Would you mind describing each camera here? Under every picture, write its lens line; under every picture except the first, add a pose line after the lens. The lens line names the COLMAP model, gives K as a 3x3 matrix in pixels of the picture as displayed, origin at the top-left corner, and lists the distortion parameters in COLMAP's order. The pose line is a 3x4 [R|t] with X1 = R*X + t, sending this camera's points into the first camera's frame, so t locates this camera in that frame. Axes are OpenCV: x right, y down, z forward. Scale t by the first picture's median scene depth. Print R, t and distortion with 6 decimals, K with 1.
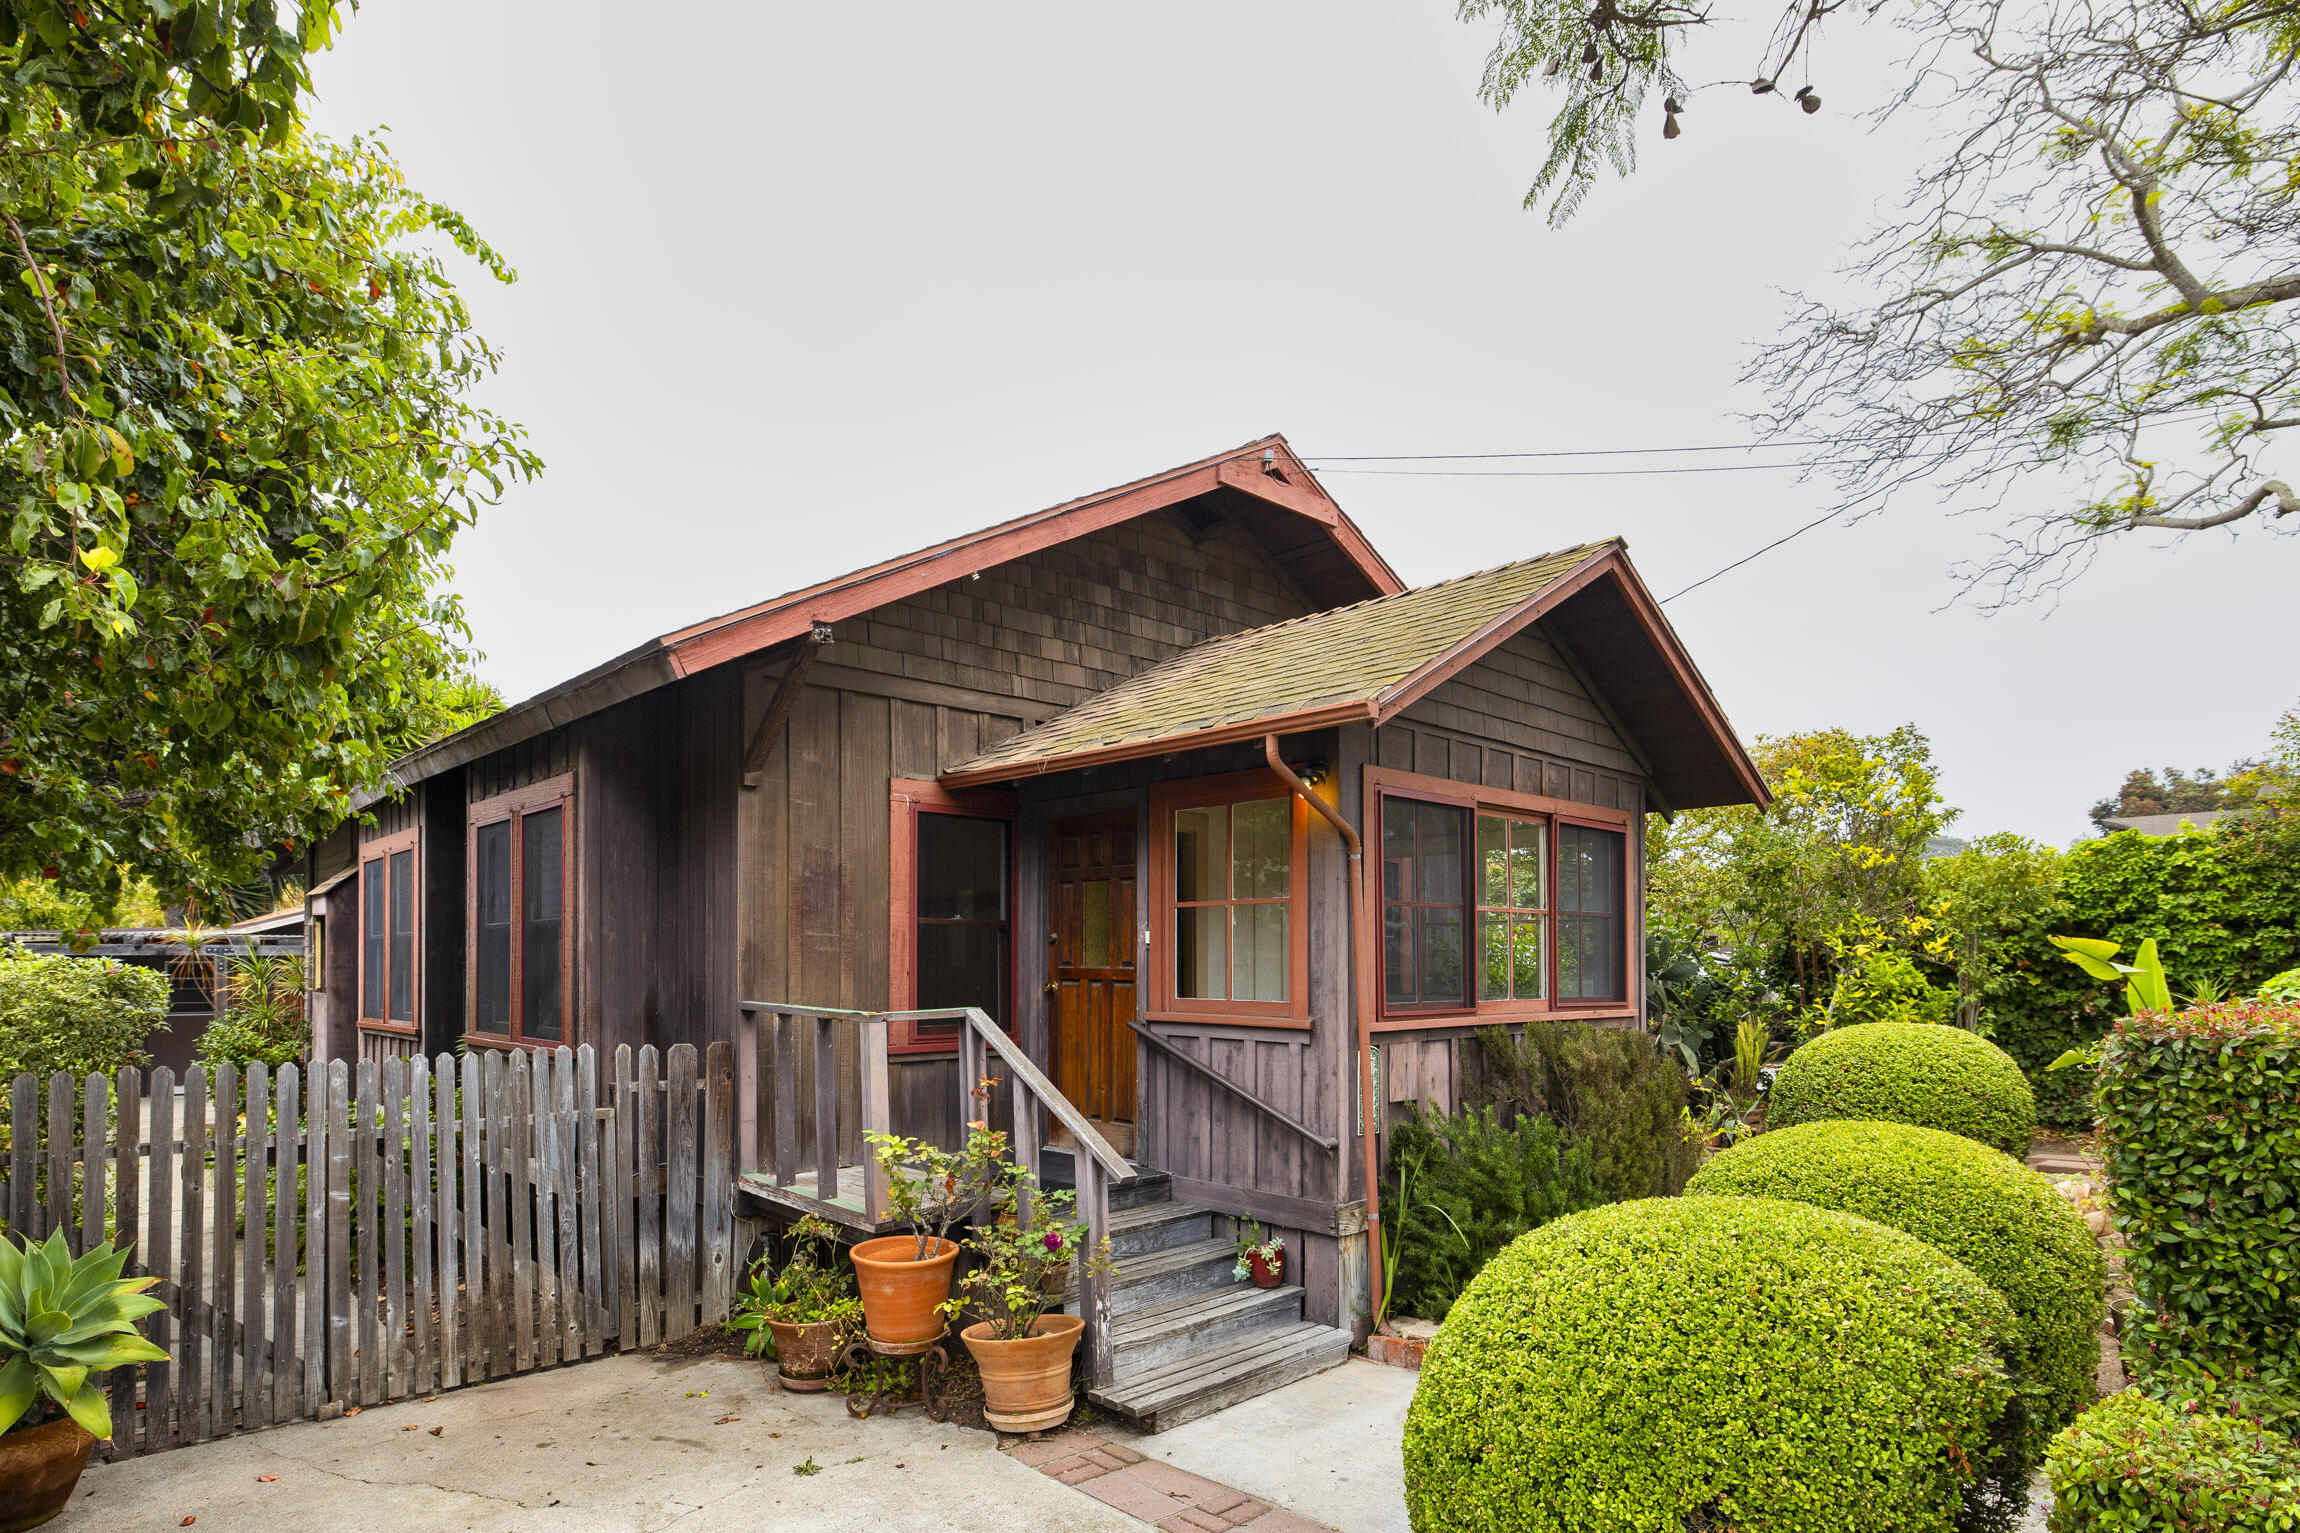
lens RADIAL K [[1212.7, 0, 1138.5], [0, 1212.7, 944.5], [0, 0, 1]] dist [0.002563, 0.000332]
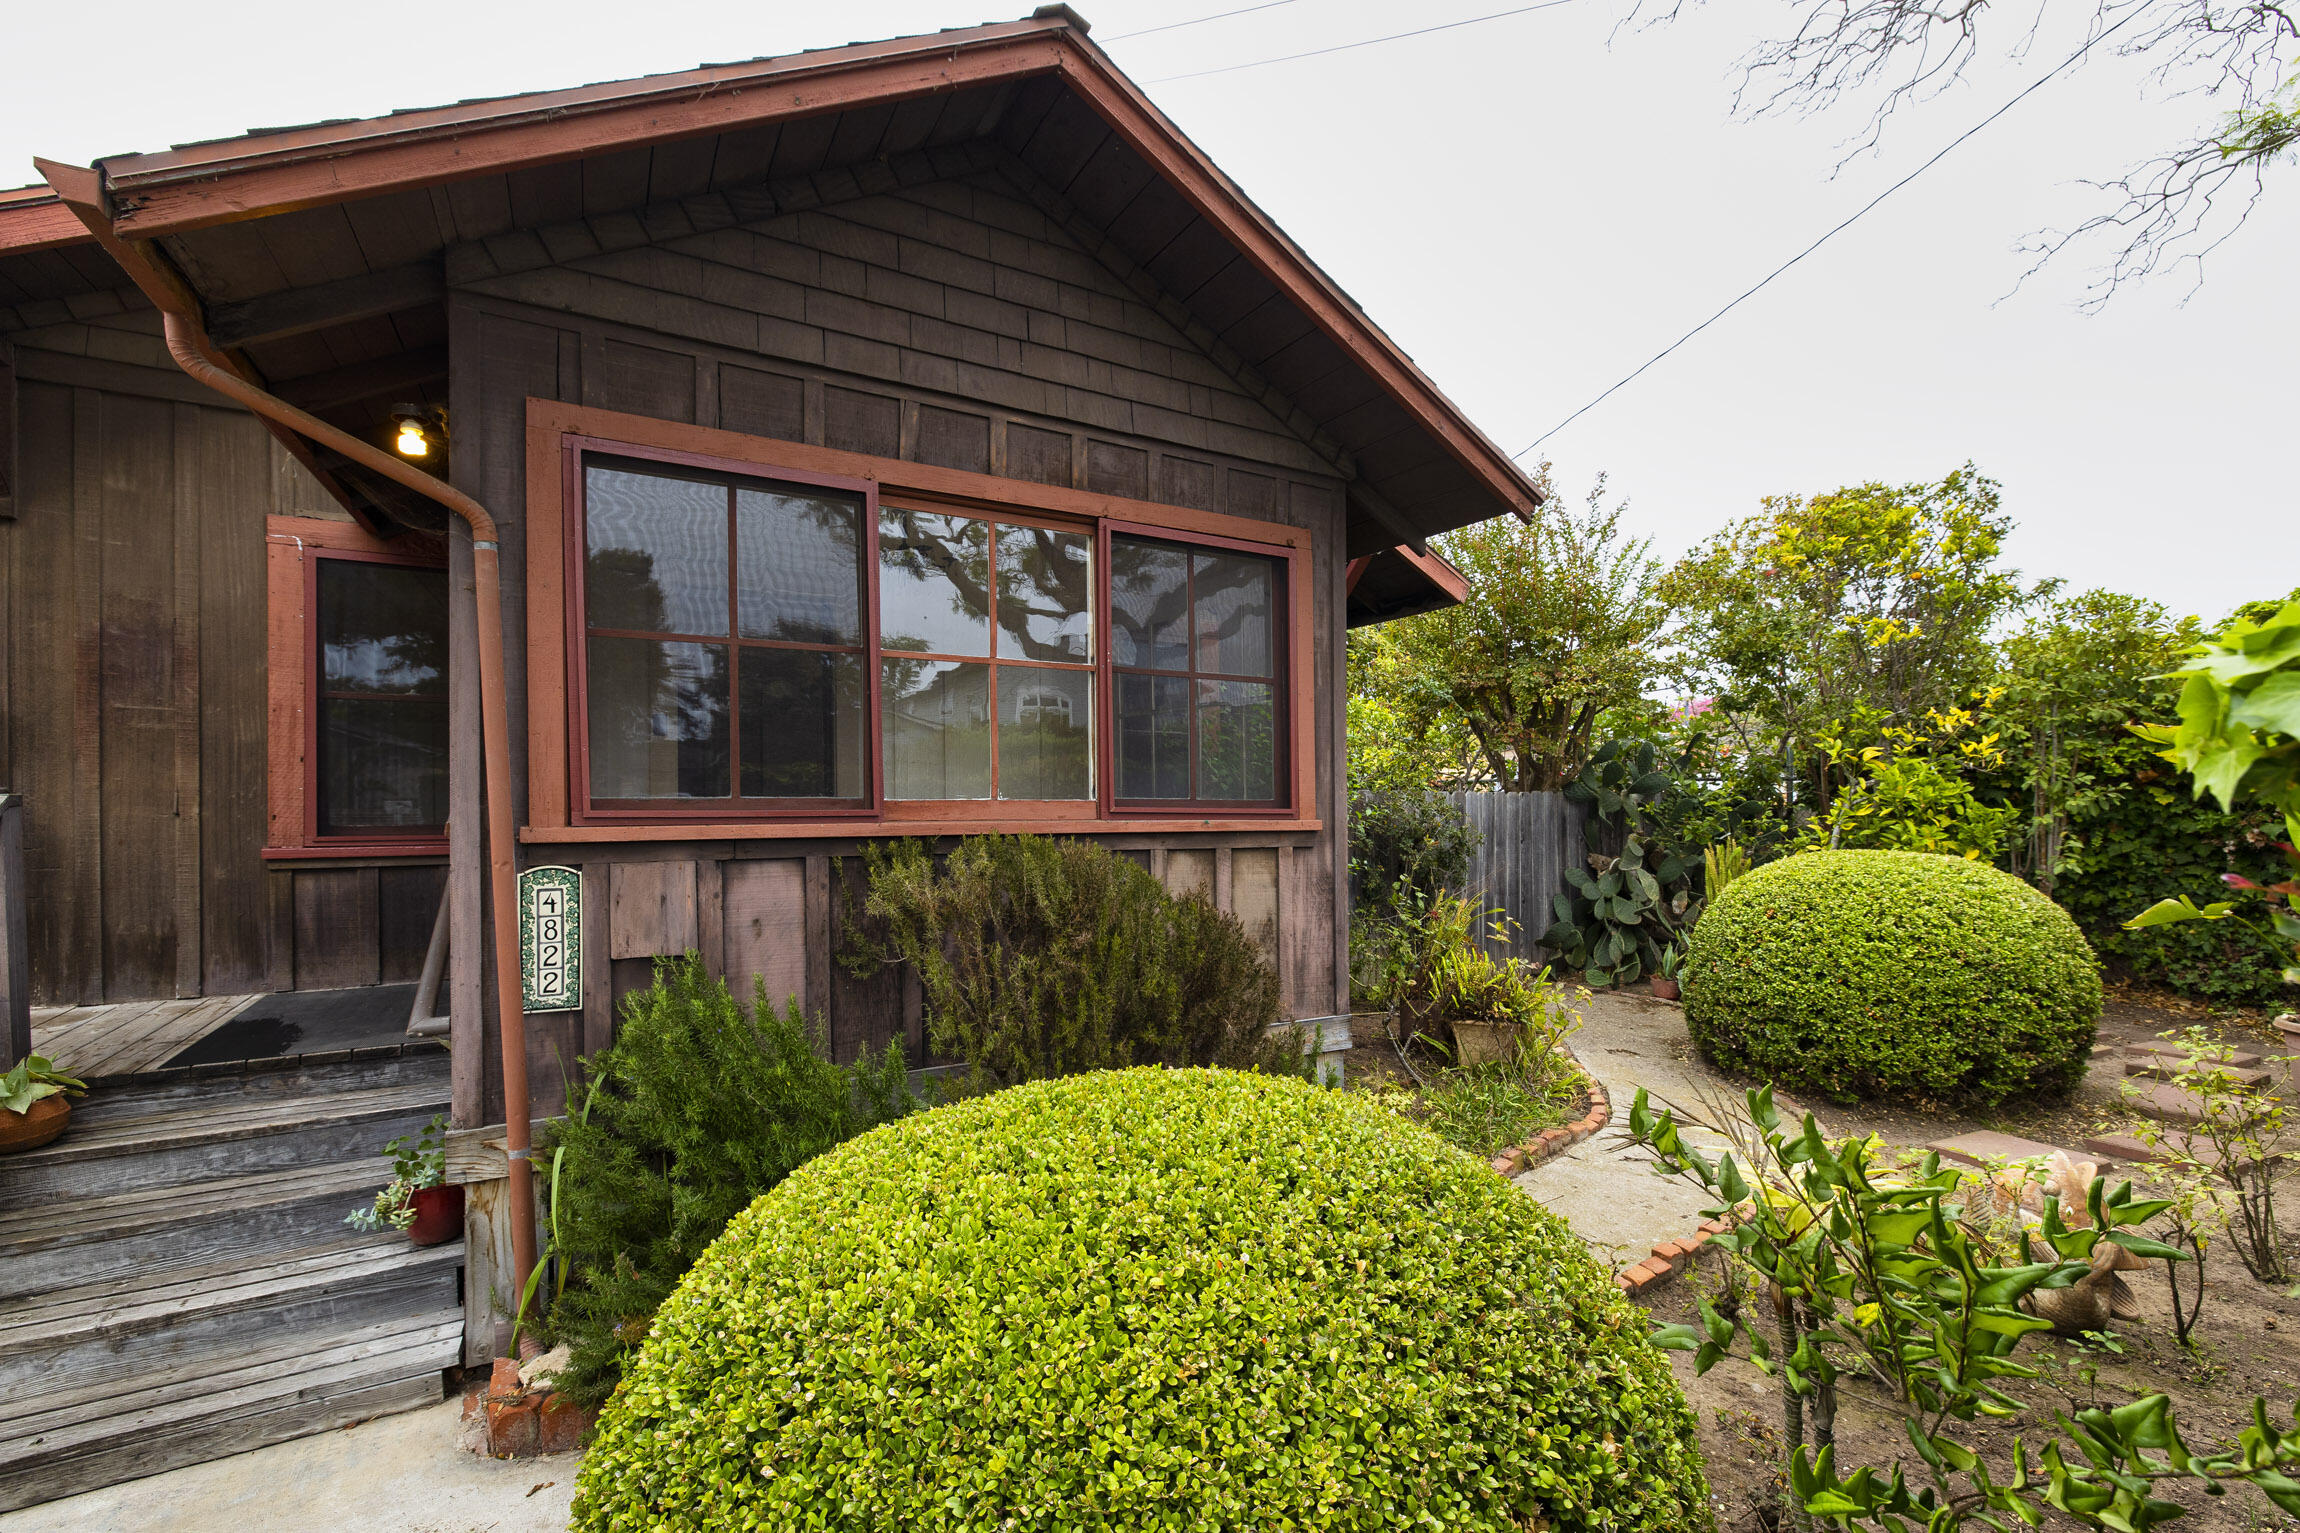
lens RADIAL K [[991.5, 0, 1089.3], [0, 991.5, 768.0], [0, 0, 1]] dist [-0.001271, 0.000146]
pose [[0.969902, 0.003731, -0.243468, 0.550575], [-0.004183, 0.999990, -0.001341, 0.033037], [0.243461, 0.002319, 0.969908, 0.566012]]
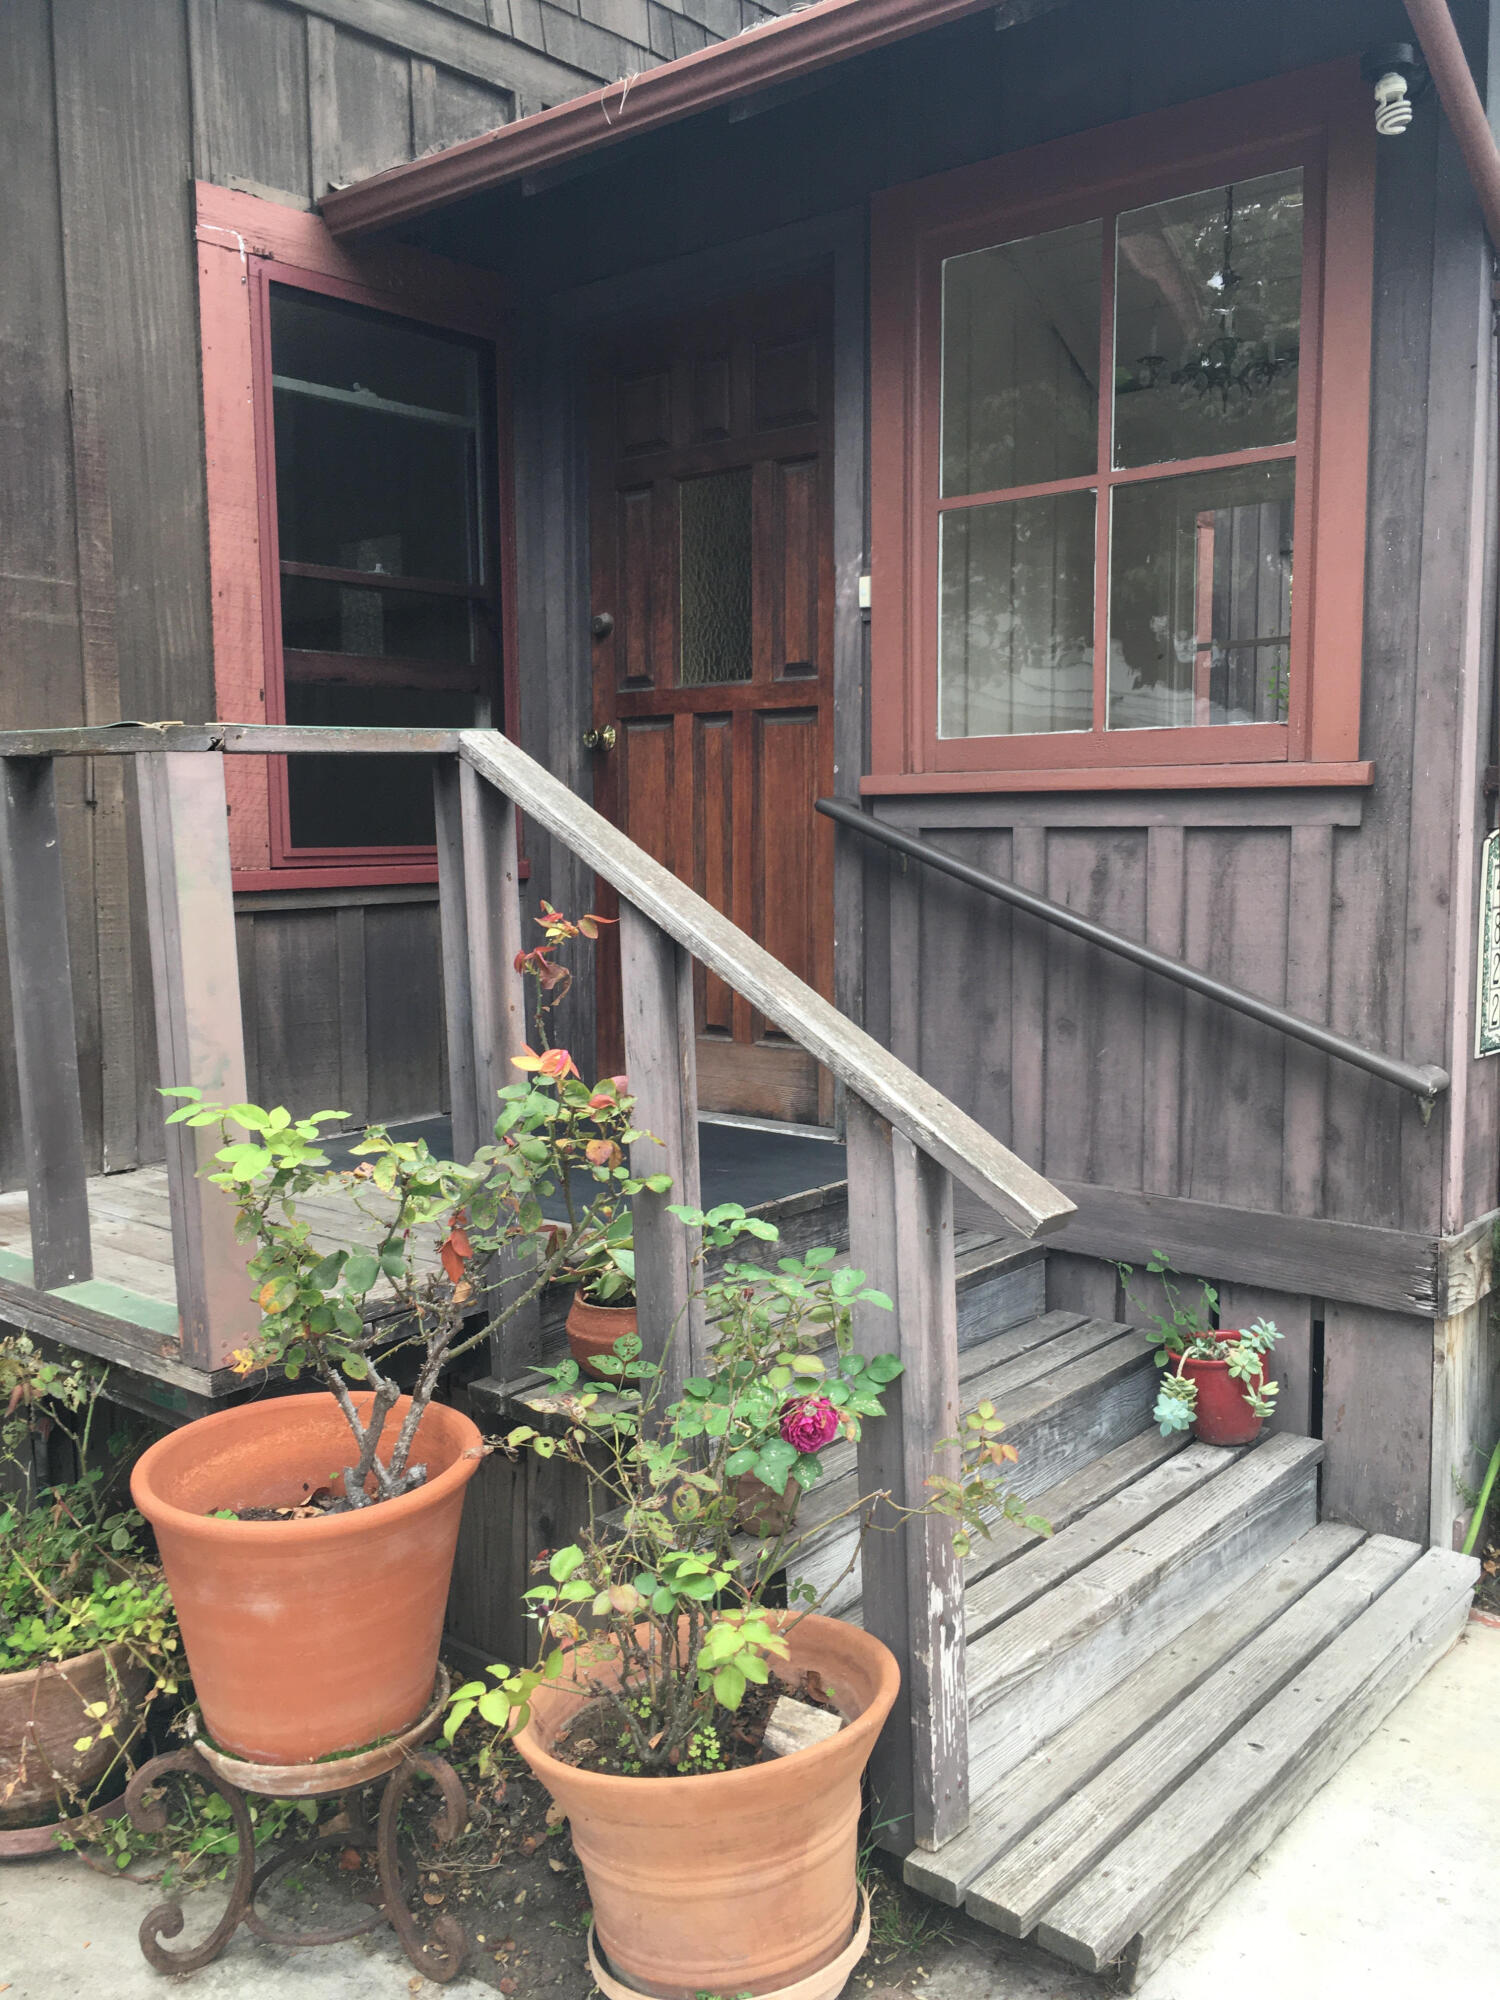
lens RADIAL K [[1736.3, 0, 781.7], [0, 1736.3, 956.3], [0, 0, 1]] dist [0.046215, -0.026487]
pose [[0.992904, -0.020690, 0.117101, -0.100999], [0.009108, 0.995086, 0.098596, 0.064155], [-0.118566, -0.096830, 0.988214, 0.453398]]
